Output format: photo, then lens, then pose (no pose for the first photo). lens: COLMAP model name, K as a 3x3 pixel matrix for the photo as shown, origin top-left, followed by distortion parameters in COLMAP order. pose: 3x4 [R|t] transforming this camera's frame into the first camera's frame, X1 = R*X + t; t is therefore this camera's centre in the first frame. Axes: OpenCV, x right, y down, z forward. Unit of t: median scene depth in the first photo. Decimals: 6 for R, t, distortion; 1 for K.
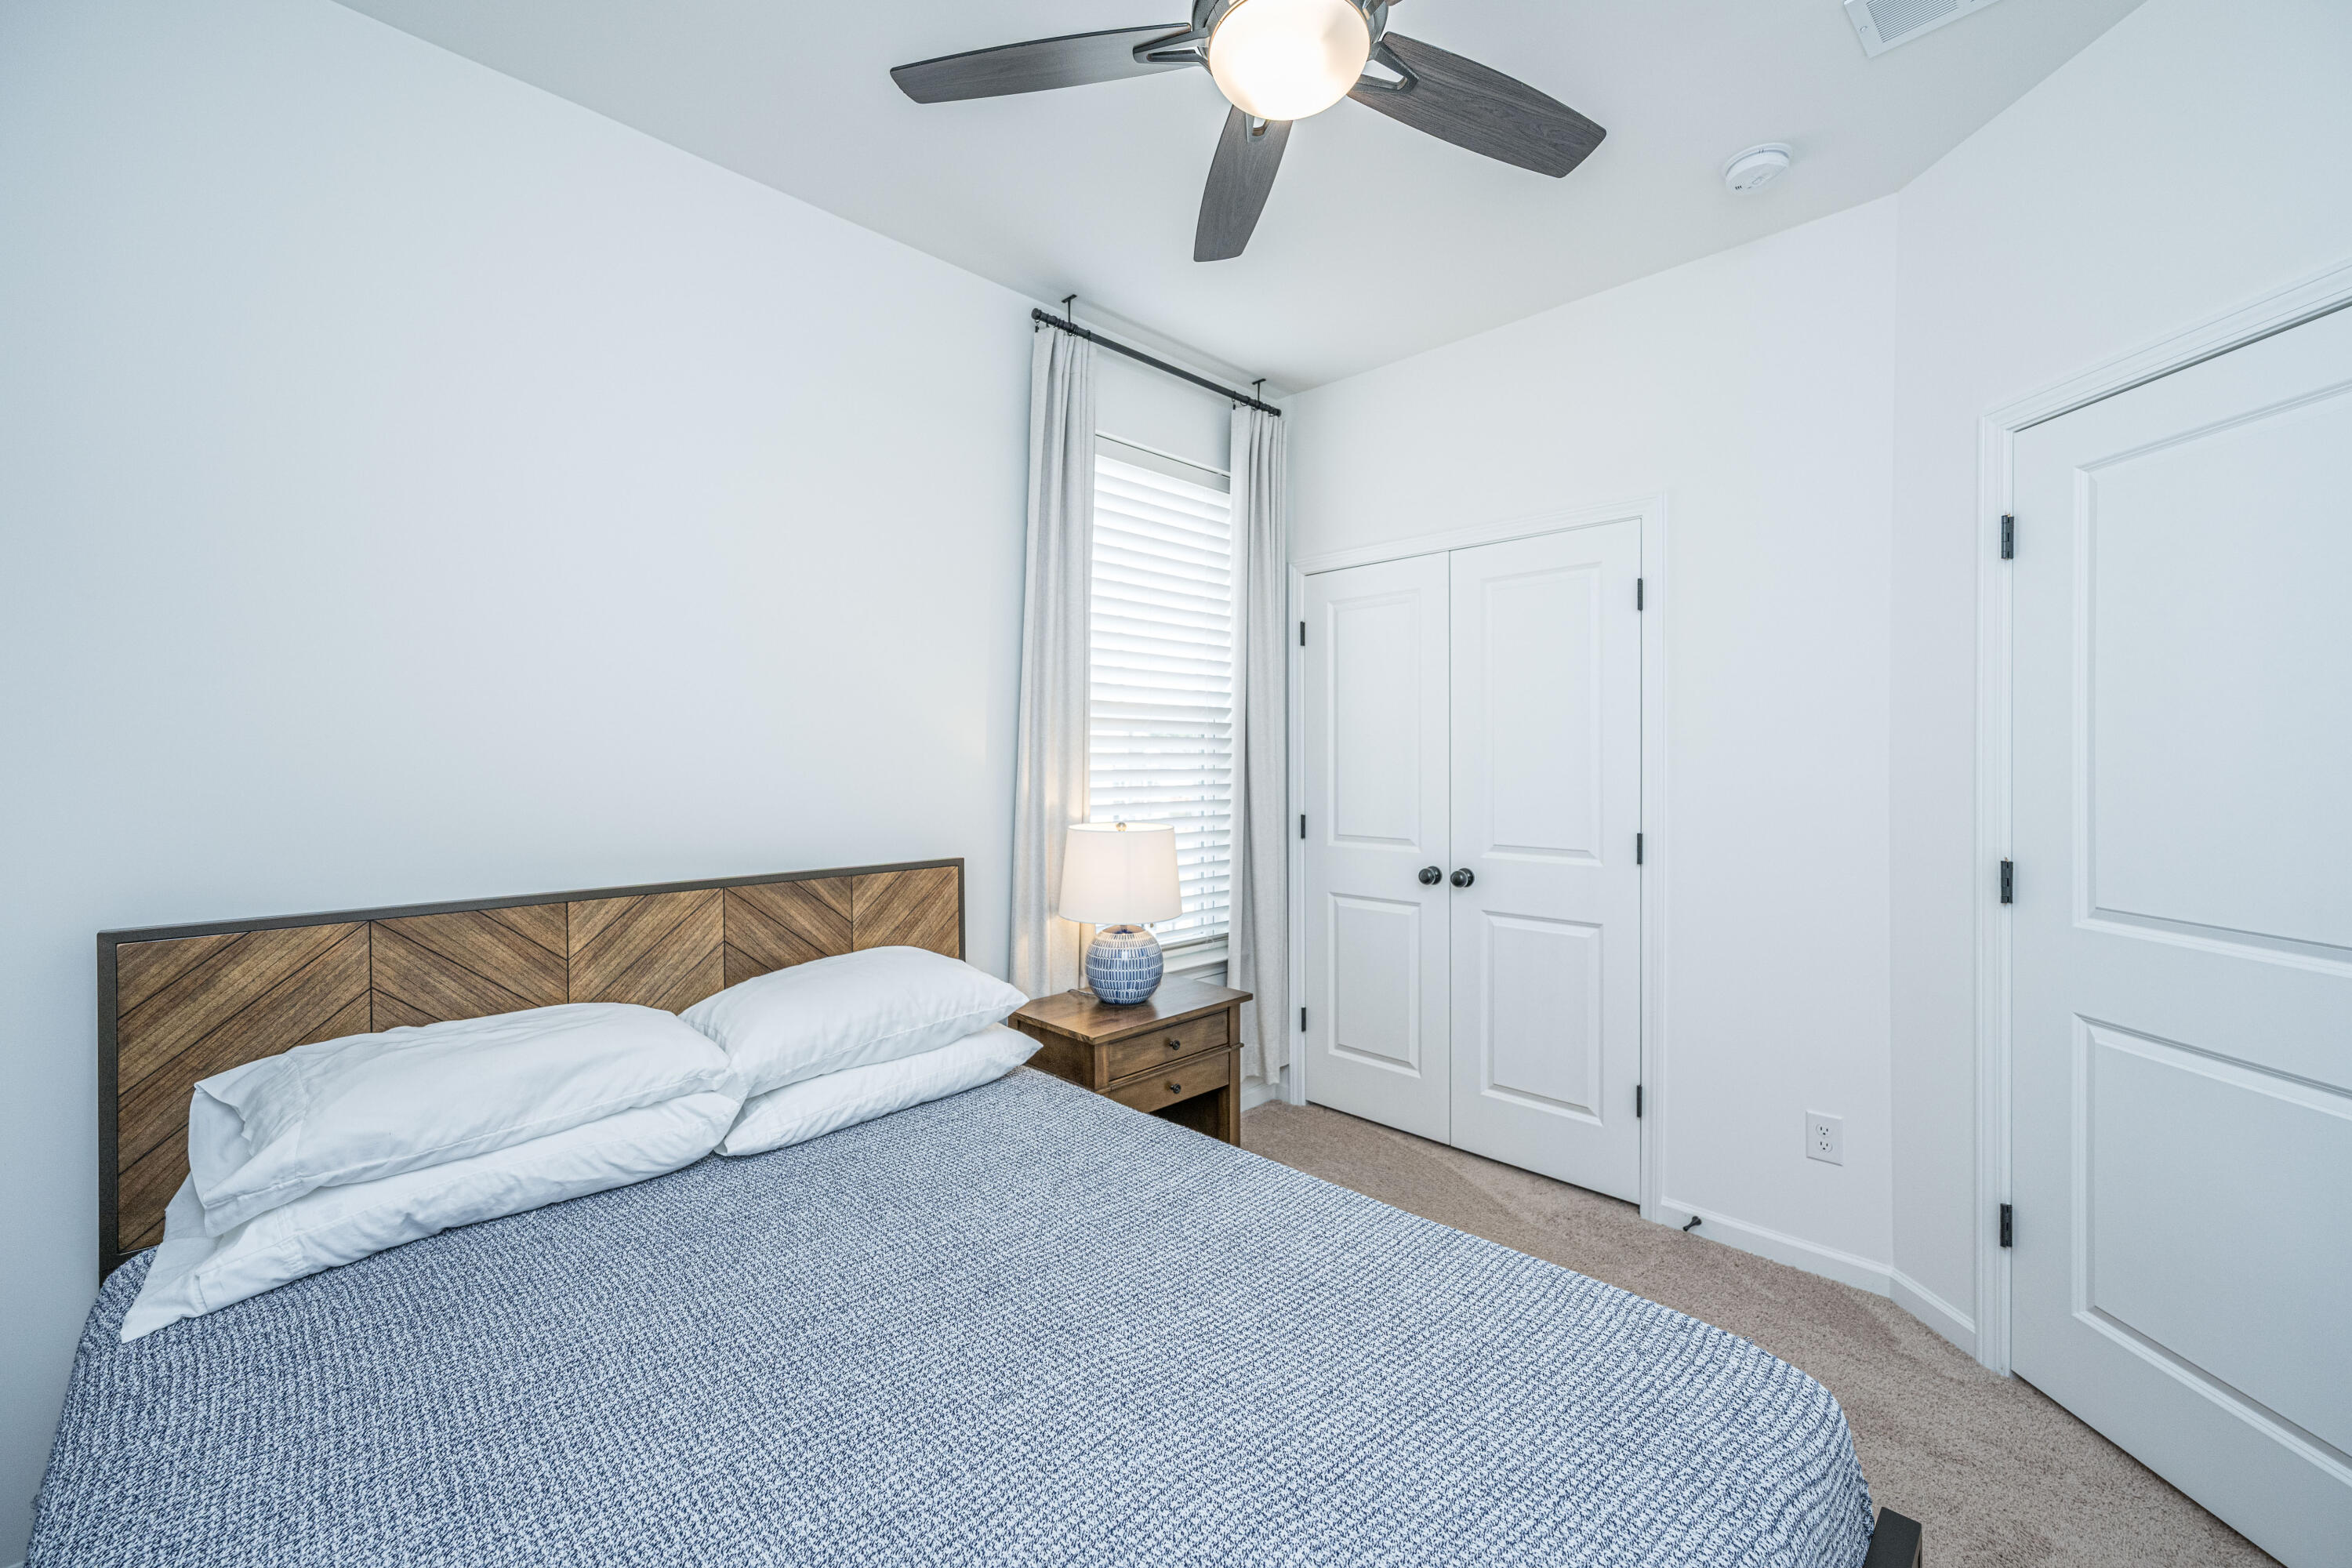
lens RADIAL K [[925.3, 0, 1187.4], [0, 925.3, 775.0], [0, 0, 1]] dist [-0.004228, 0.000445]
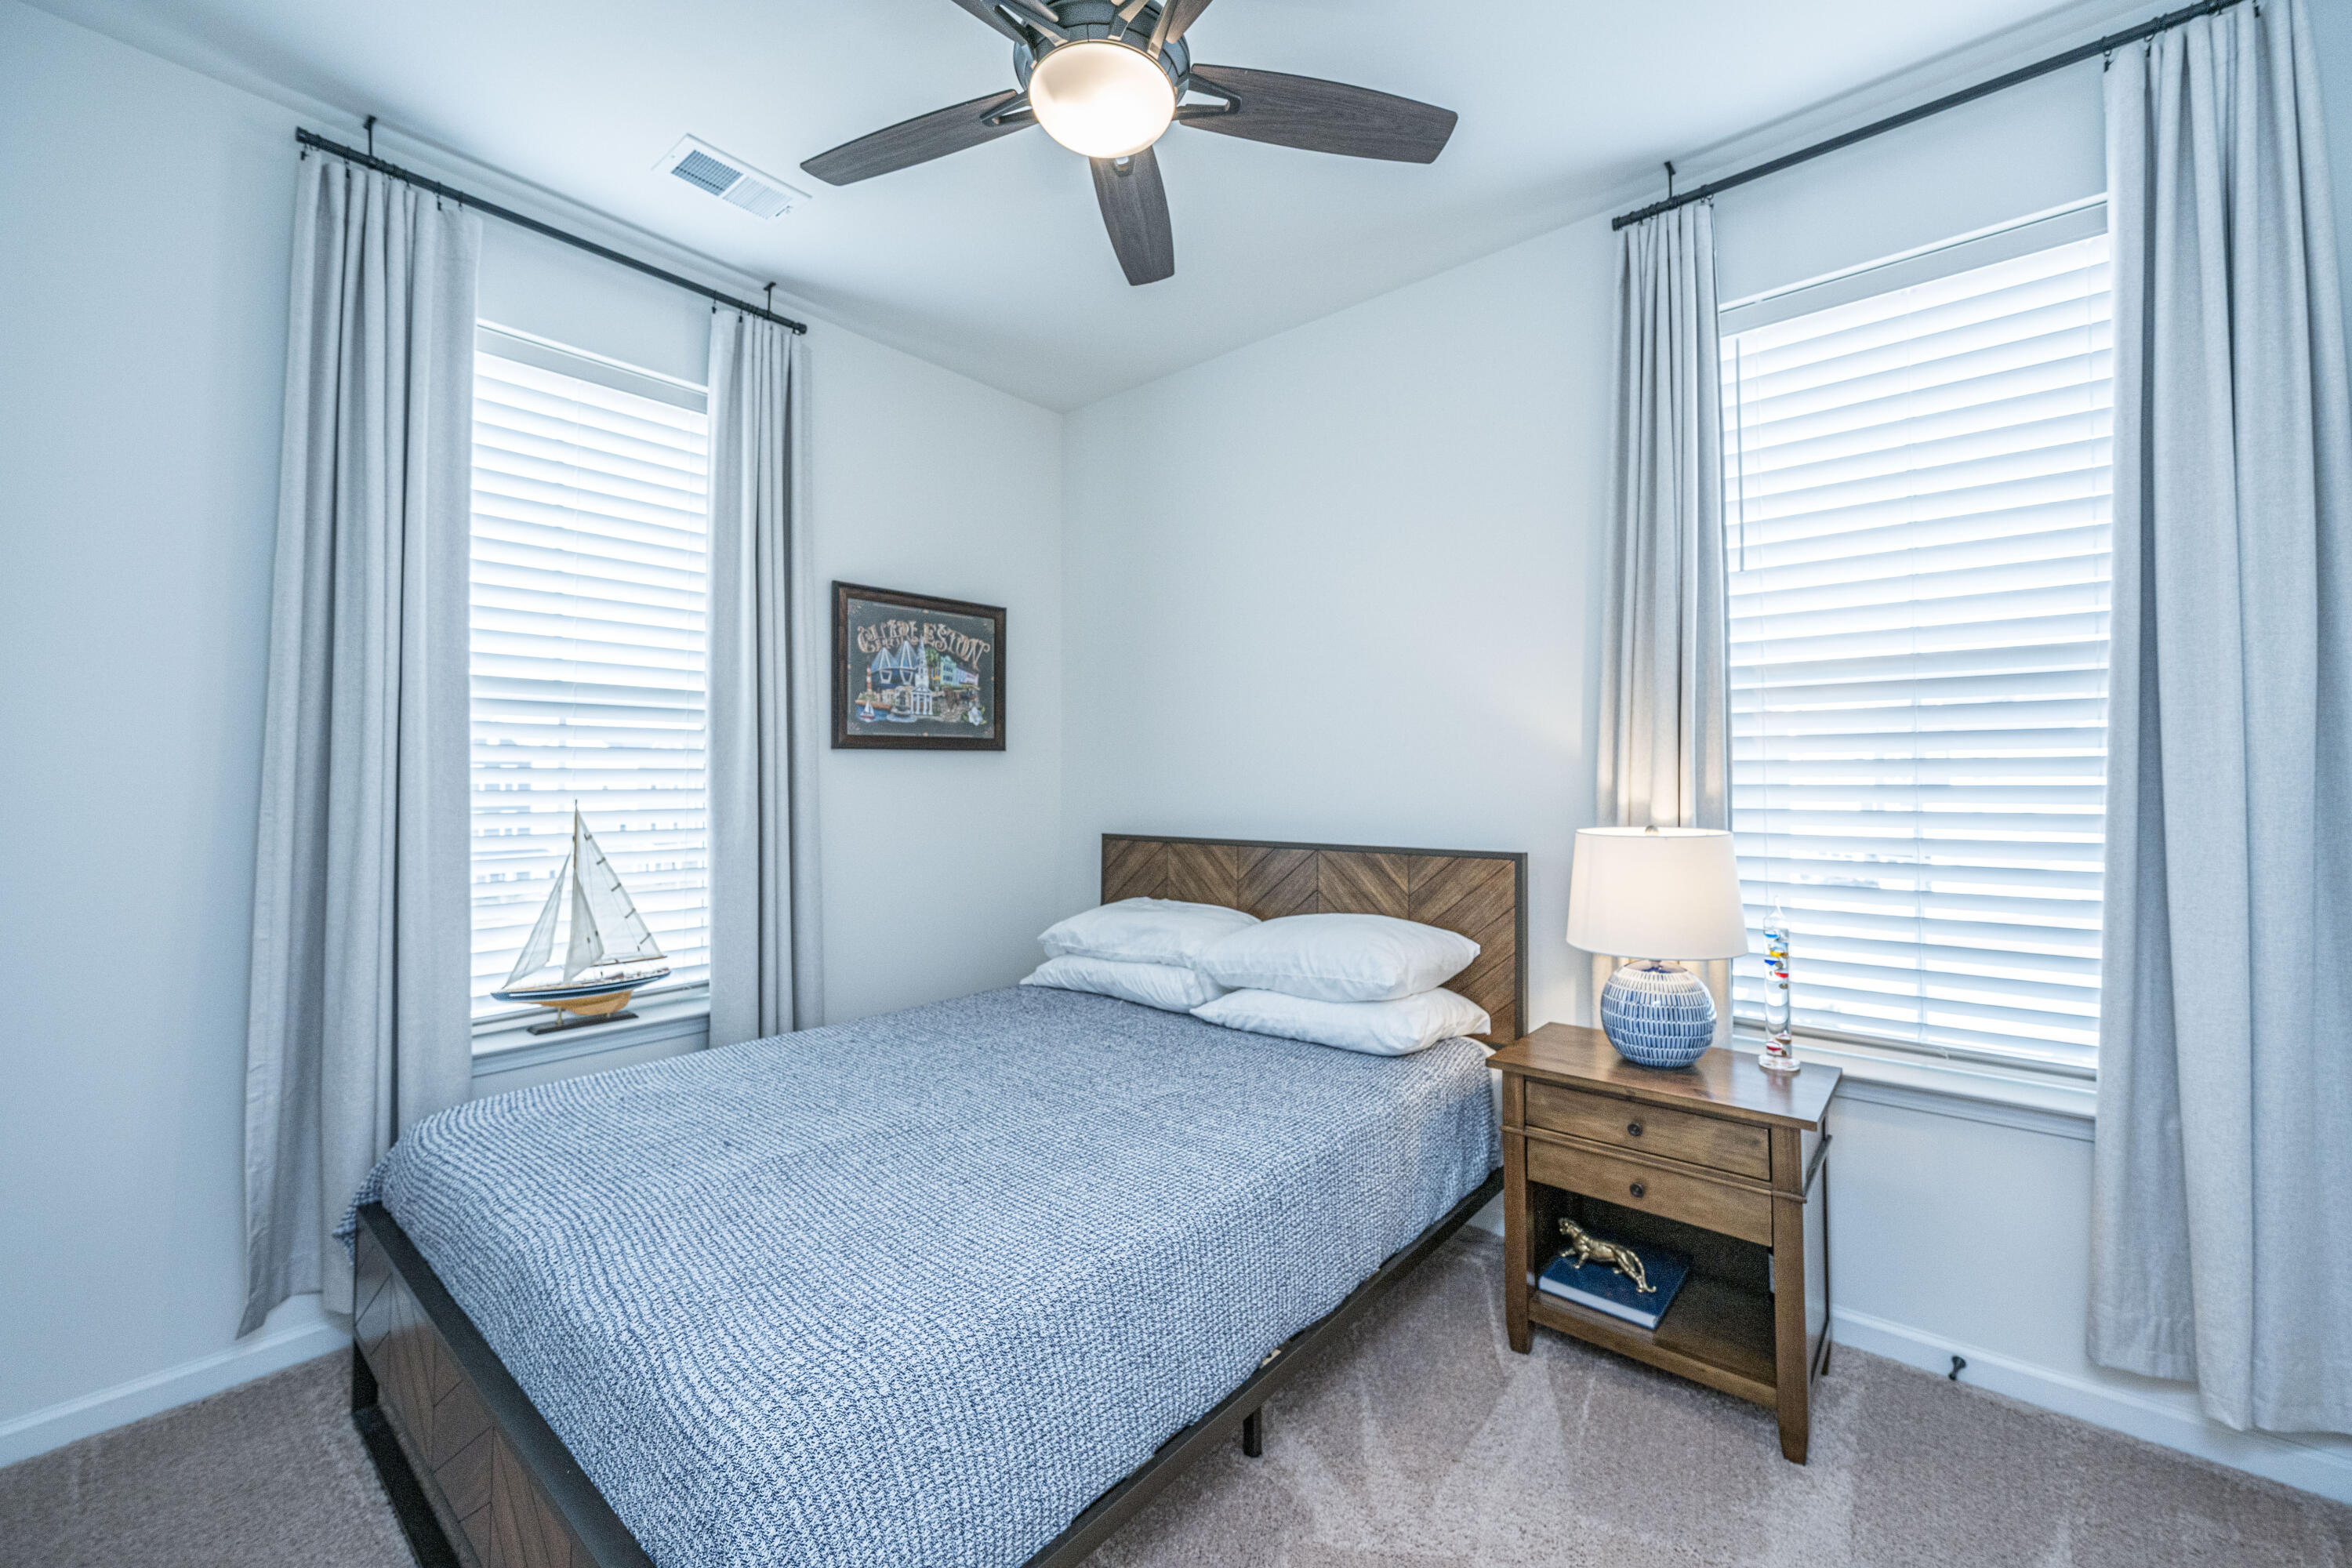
lens RADIAL K [[925.3, 0, 1183.9], [0, 925.3, 773.0], [0, 0, 1]] dist [-0.004228, 0.000445]
pose [[0.087245, -0.007111, -0.996161, 0.778976], [-0.011956, 0.999895, -0.008185, 0.021708], [0.996115, 0.012624, 0.087151, 0.648402]]
